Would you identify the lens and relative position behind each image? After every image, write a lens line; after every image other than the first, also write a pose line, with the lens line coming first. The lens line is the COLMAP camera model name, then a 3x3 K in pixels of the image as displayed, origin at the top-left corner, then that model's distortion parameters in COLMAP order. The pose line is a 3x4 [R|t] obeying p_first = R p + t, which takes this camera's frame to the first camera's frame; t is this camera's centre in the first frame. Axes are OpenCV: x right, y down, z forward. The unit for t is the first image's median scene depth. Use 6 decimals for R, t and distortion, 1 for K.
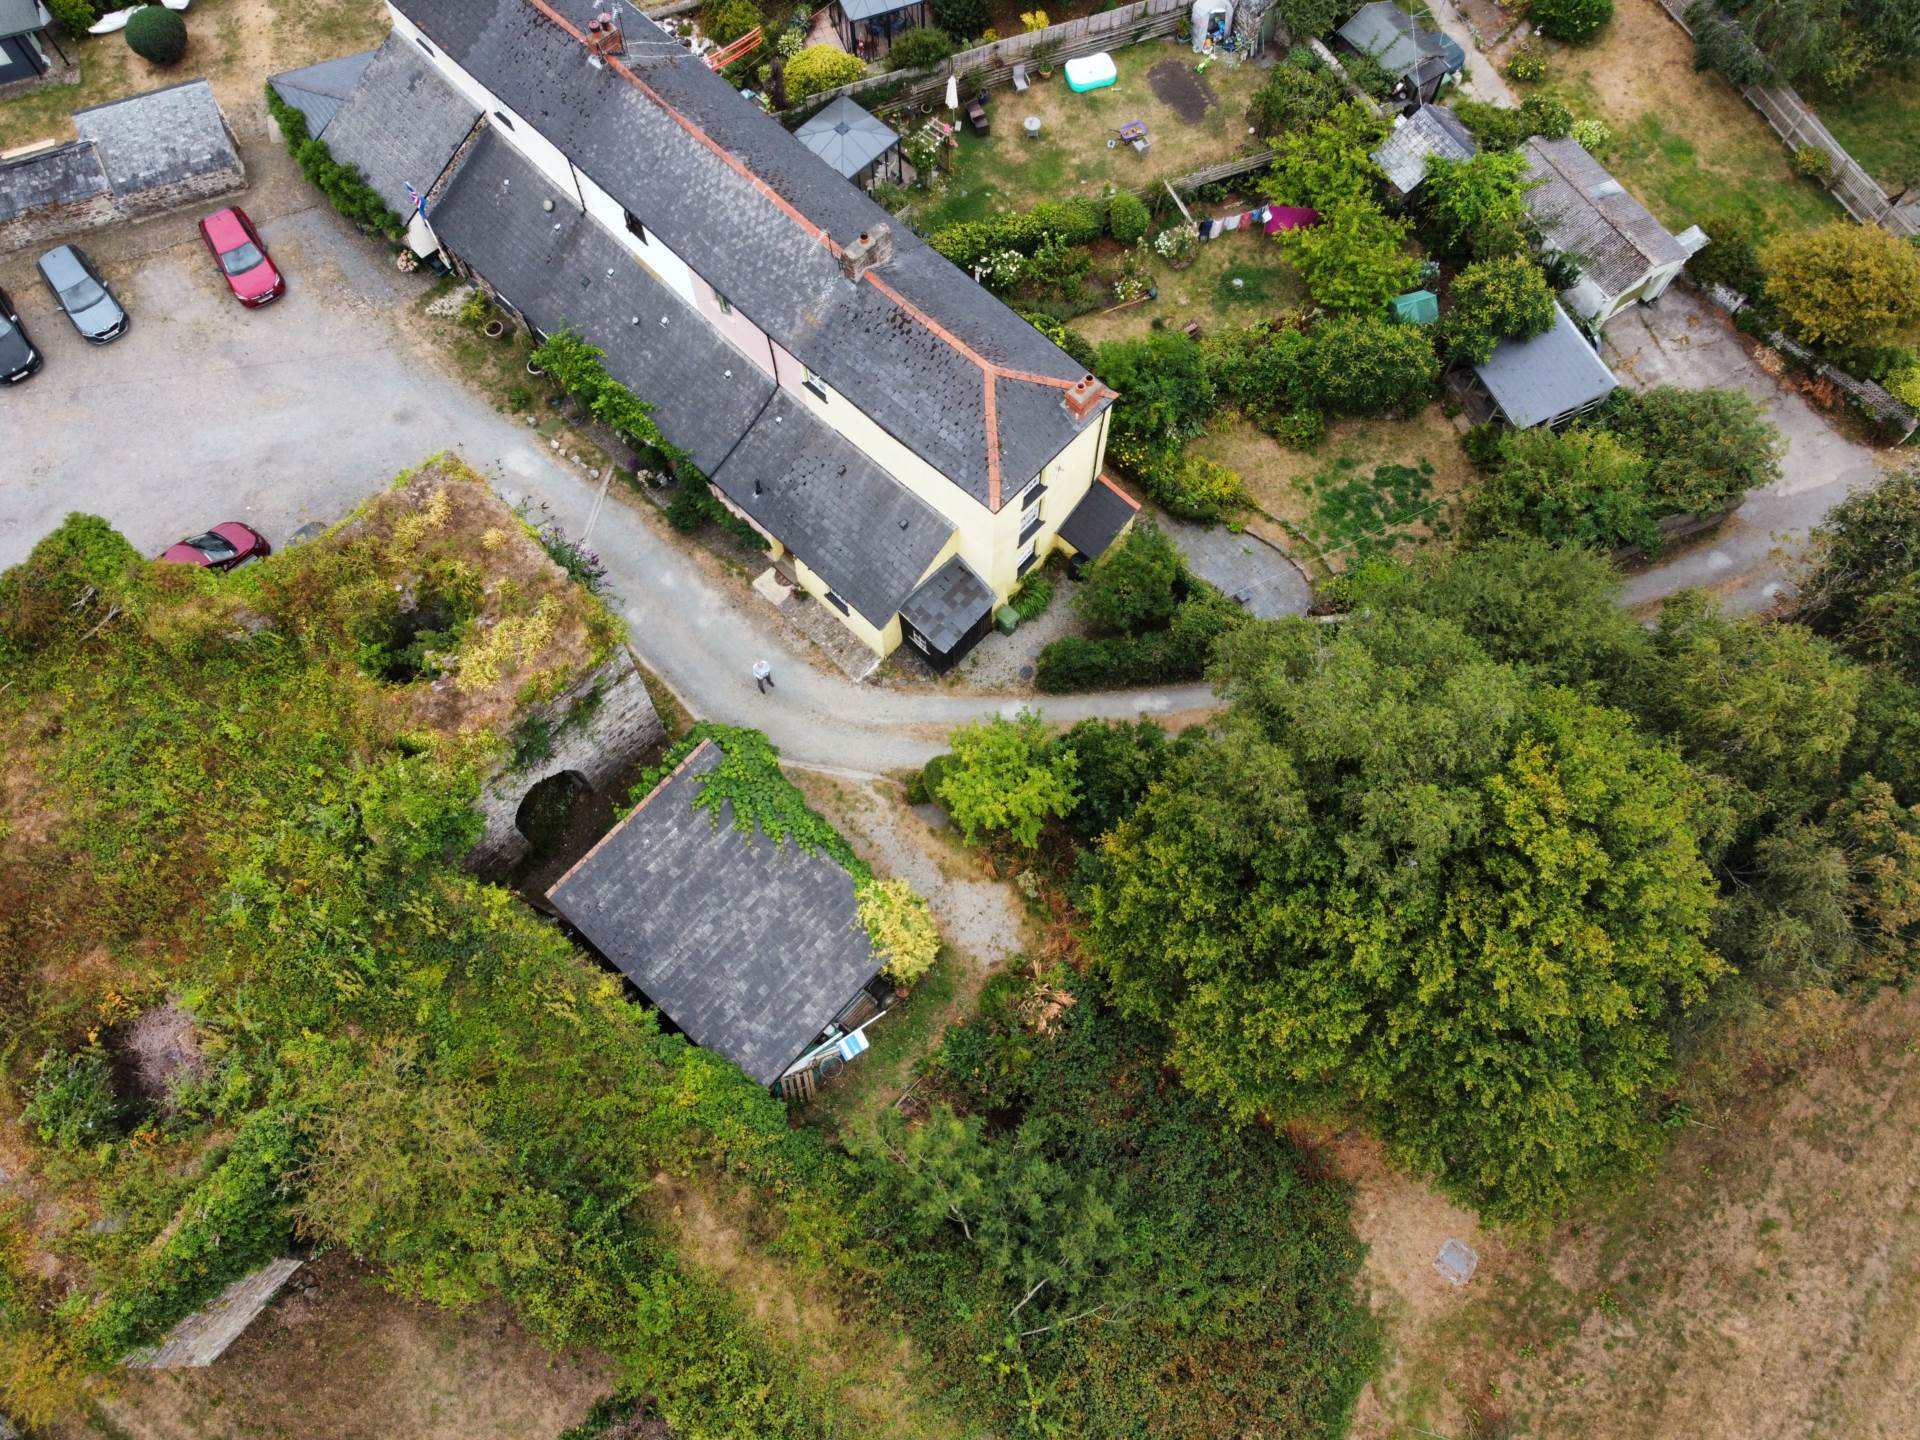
lens RADIAL K [[1454.6, 0, 959.3], [0, 1454.6, 702.2], [0, 0, 1]] dist [0.003077, -0.009197]
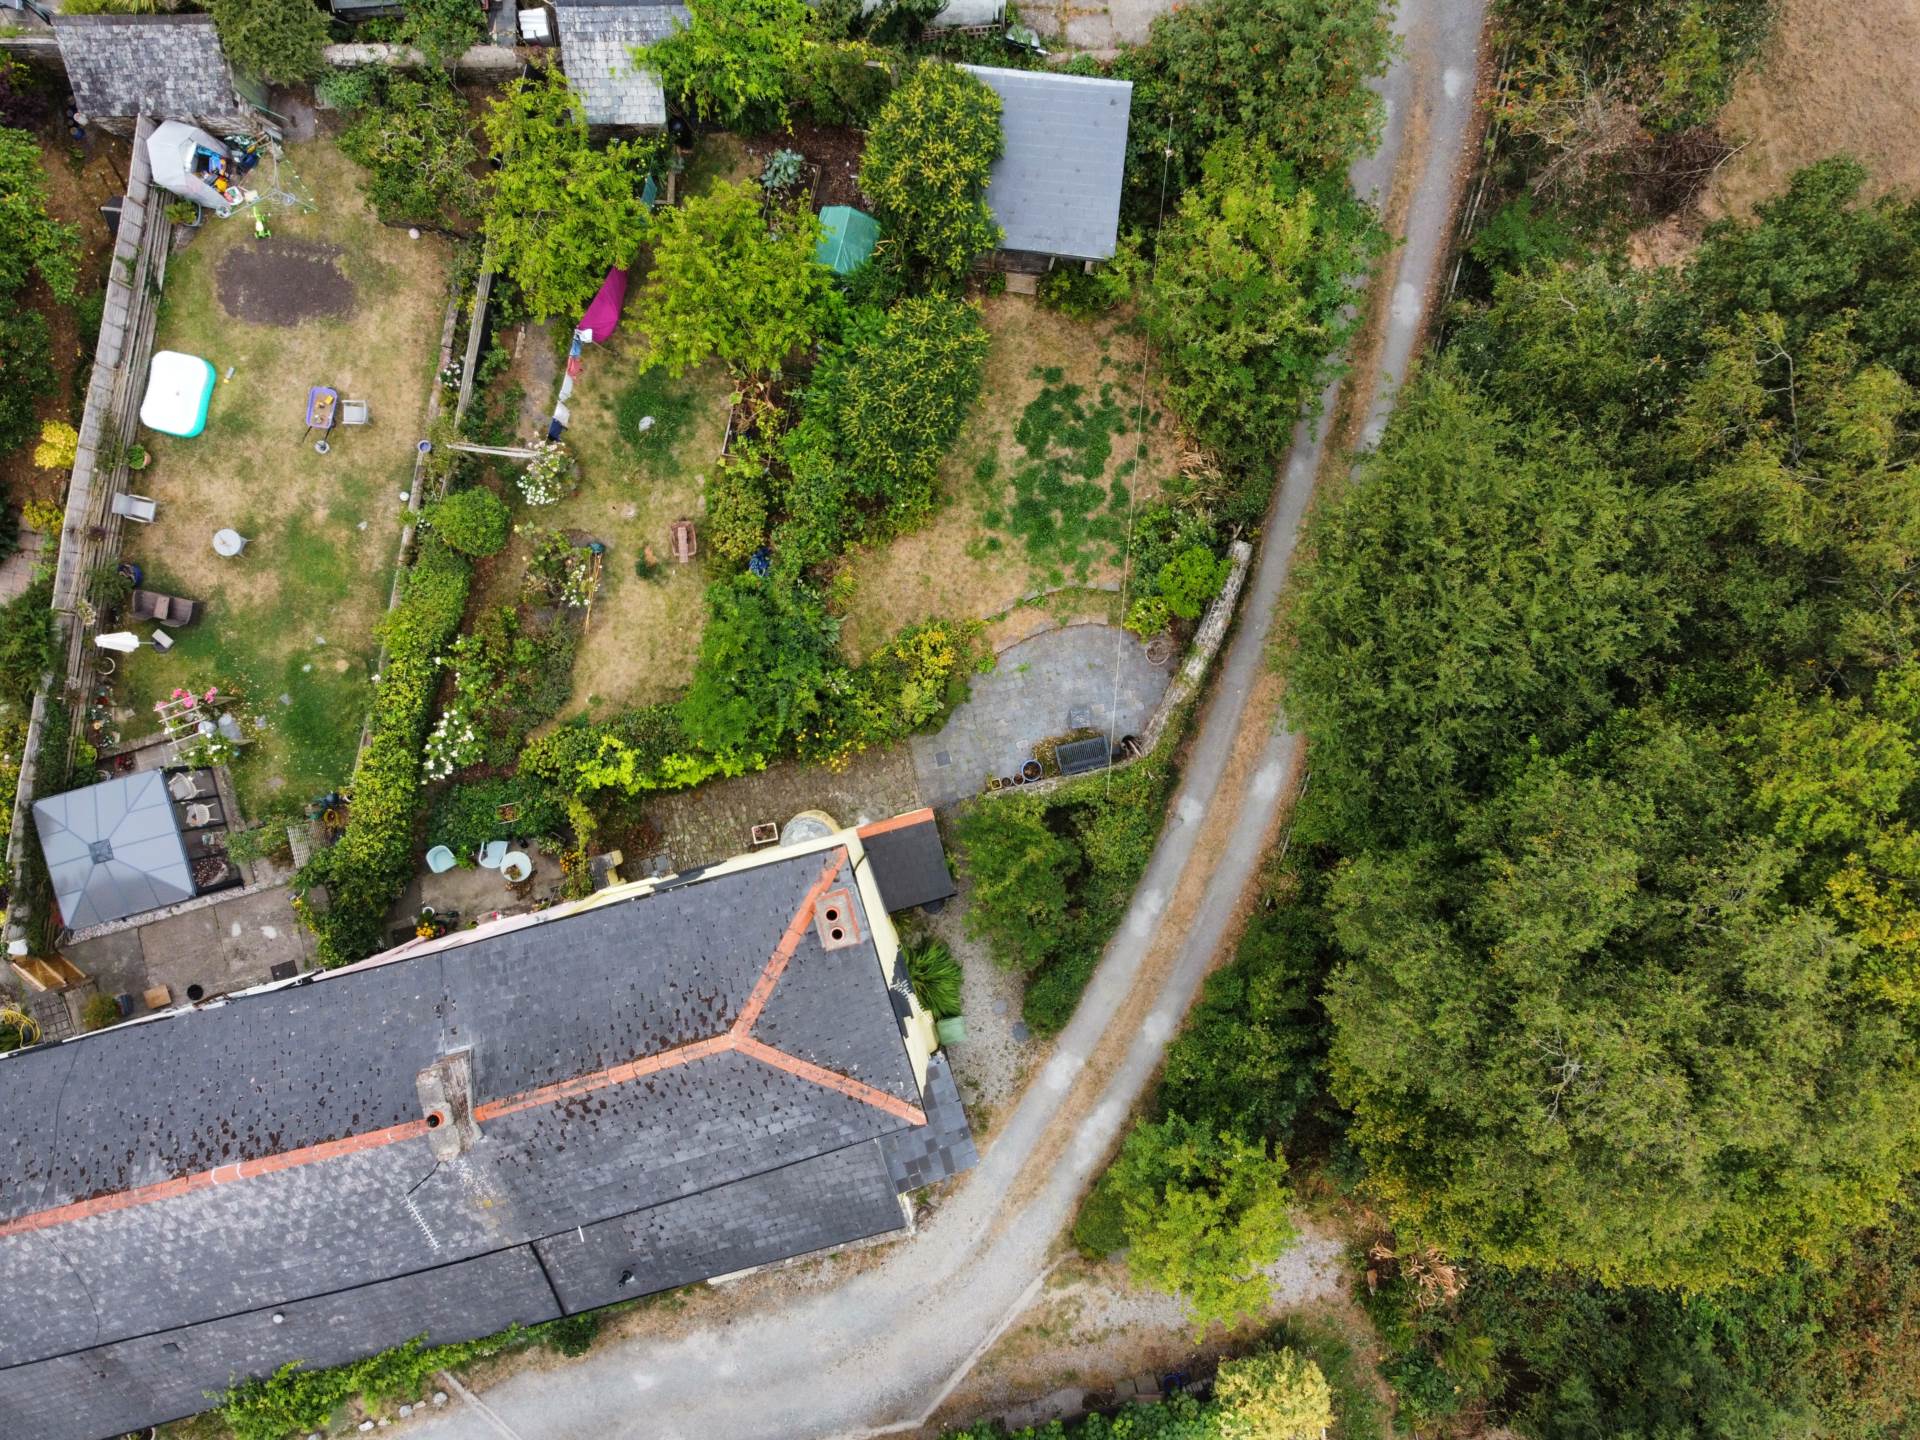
lens RADIAL K [[1455.8, 0, 960.6], [0, 1455.8, 707.0], [0, 0, 1]] dist [-0.000417, -0.003196]
pose [[0.516135, -0.856498, -0.004090, 0.179079], [0.788417, 0.473232, 0.393002, -0.423717], [-0.334670, -0.206066, 0.919529, 0.371000]]
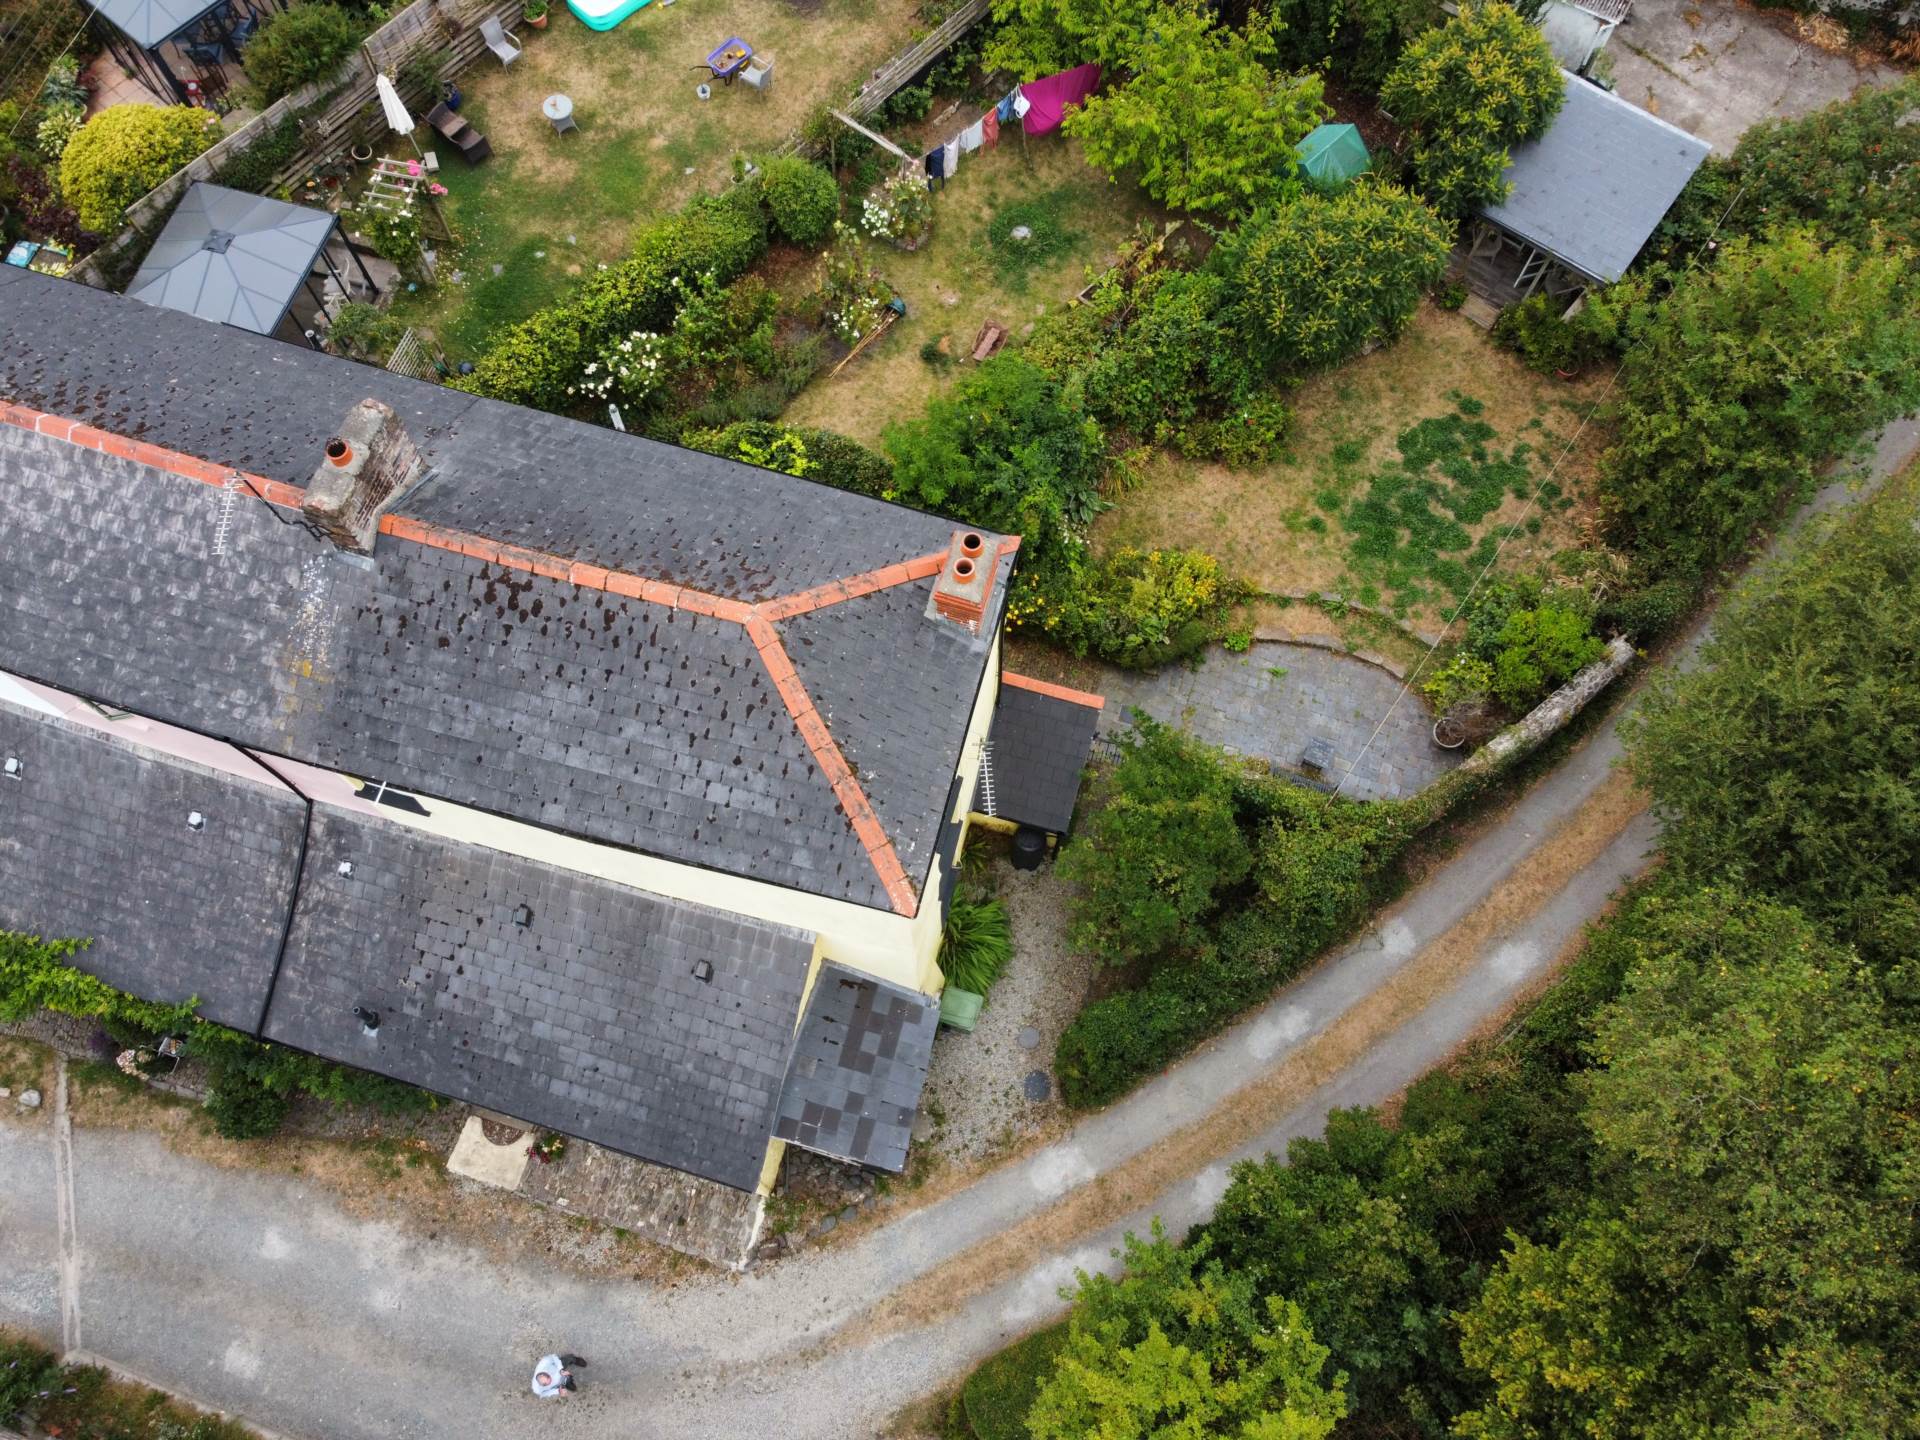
lens RADIAL K [[1455.8, 0, 960.6], [0, 1455.8, 707.0], [0, 0, 1]] dist [-0.000417, -0.003196]
pose [[0.886038, -0.427681, 0.178955, -0.012220], [0.426188, 0.903323, 0.048702, -0.180114], [-0.182483, 0.033117, 0.982651, 0.511767]]
